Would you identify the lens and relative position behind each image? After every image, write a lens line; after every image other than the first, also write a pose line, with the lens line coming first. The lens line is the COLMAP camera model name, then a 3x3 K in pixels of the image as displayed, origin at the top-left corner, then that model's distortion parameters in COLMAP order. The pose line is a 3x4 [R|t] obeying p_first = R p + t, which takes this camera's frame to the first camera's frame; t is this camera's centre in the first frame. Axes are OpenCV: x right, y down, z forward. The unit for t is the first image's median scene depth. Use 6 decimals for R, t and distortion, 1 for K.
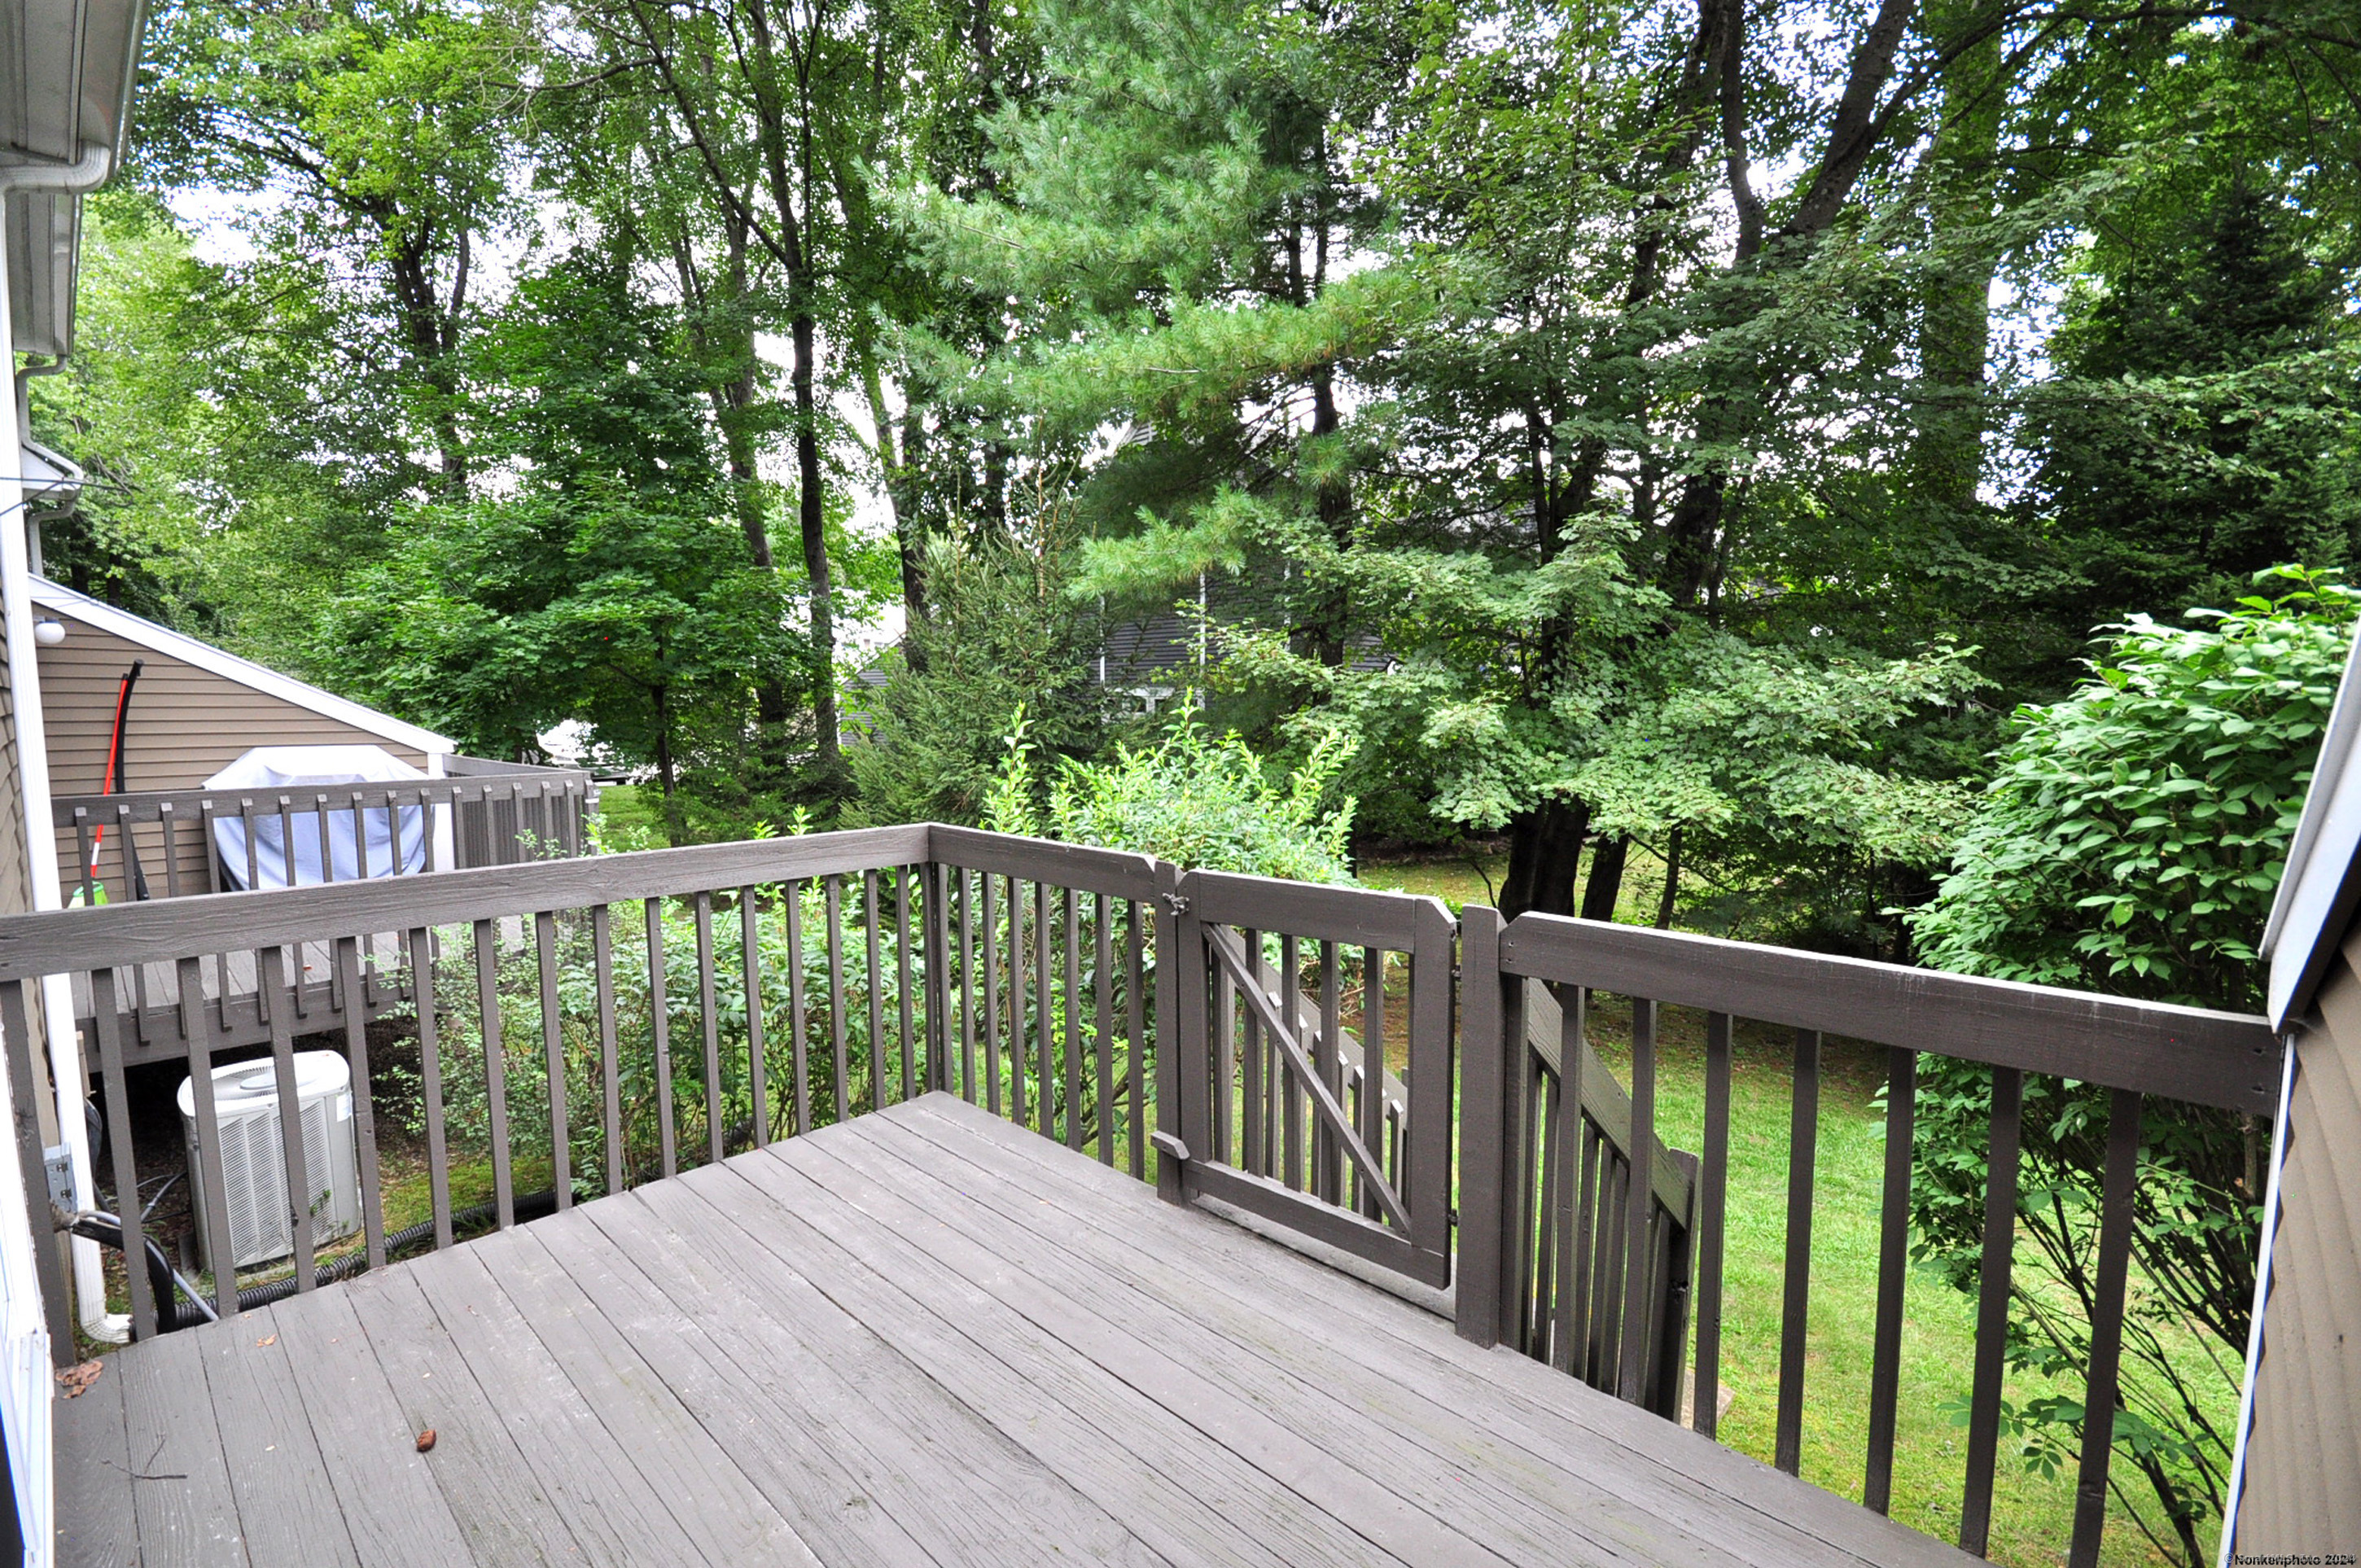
lens RADIAL K [[1060.6, 0, 1175.9], [0, 1060.6, 786.7], [0, 0, 1]] dist [0.013408, -0.014139]
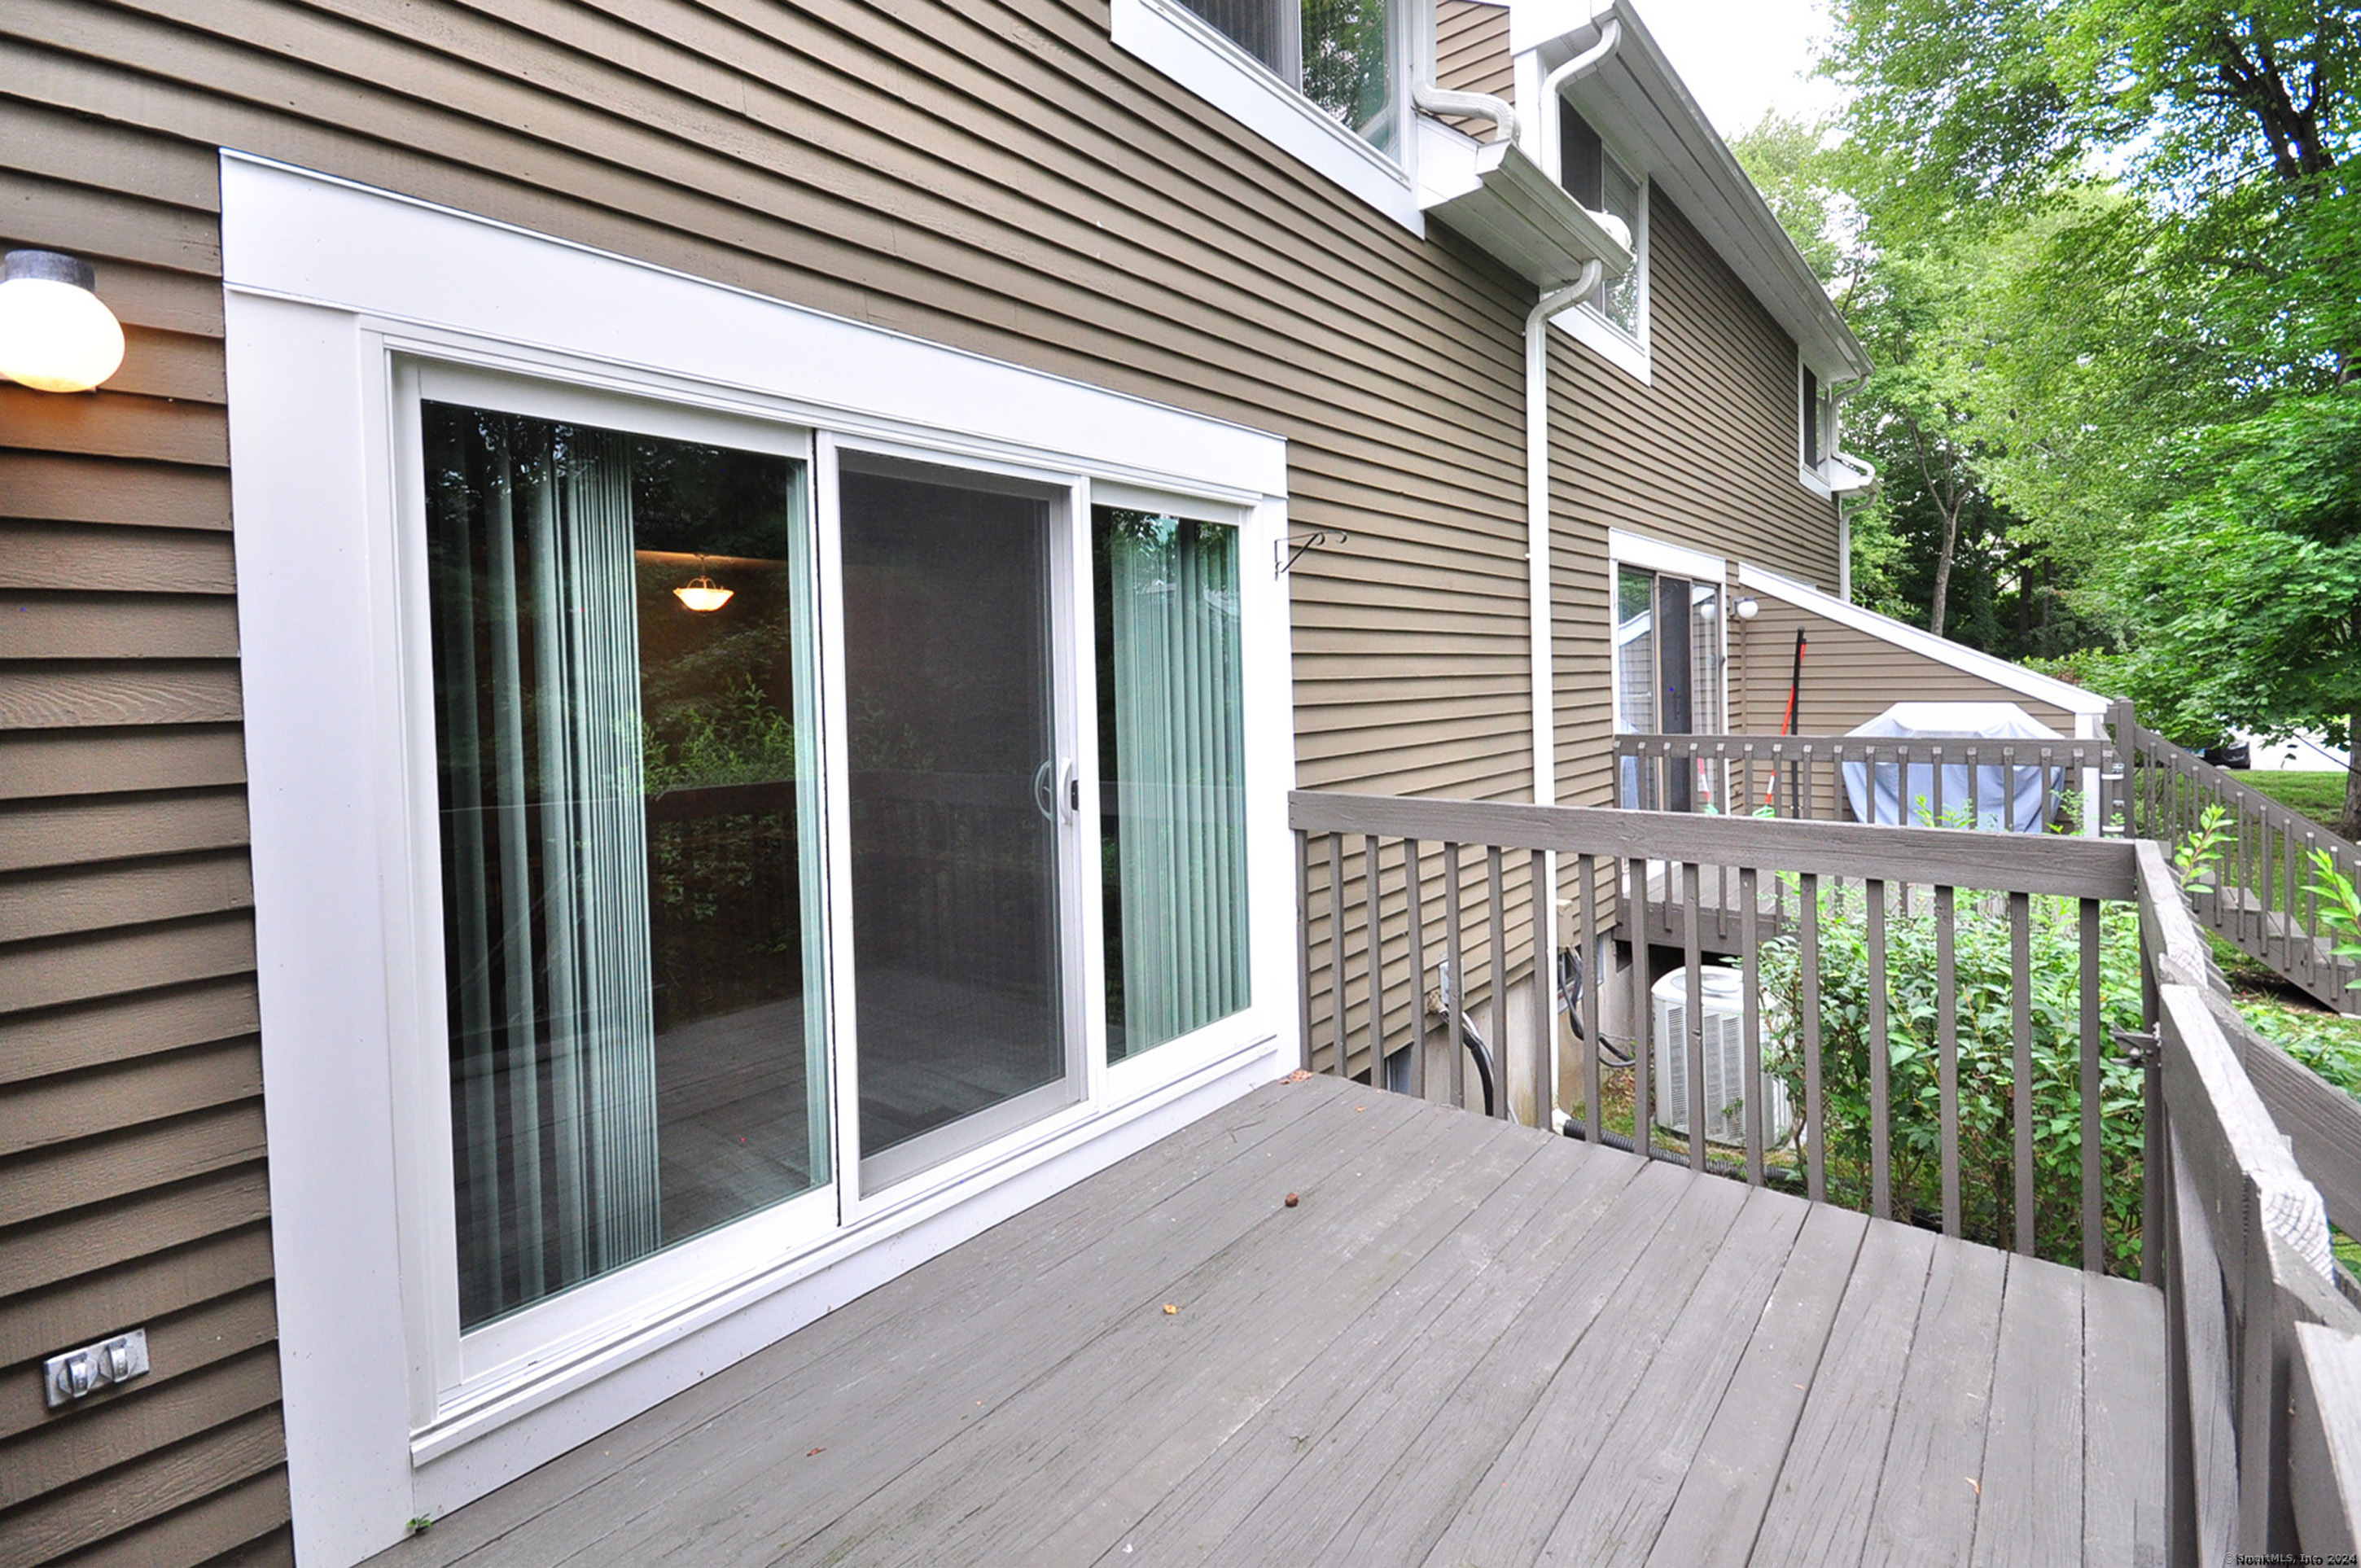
lens RADIAL K [[1035.2, 0, 1195.6], [0, 1035.2, 795.8], [0, 0, 1]] dist [0.000375, -0.000130]
pose [[0.075568, 0.113648, -0.990643, 0.160483], [-0.057855, 0.992310, 0.109426, -0.016323], [0.995461, 0.049044, 0.081562, 0.203441]]
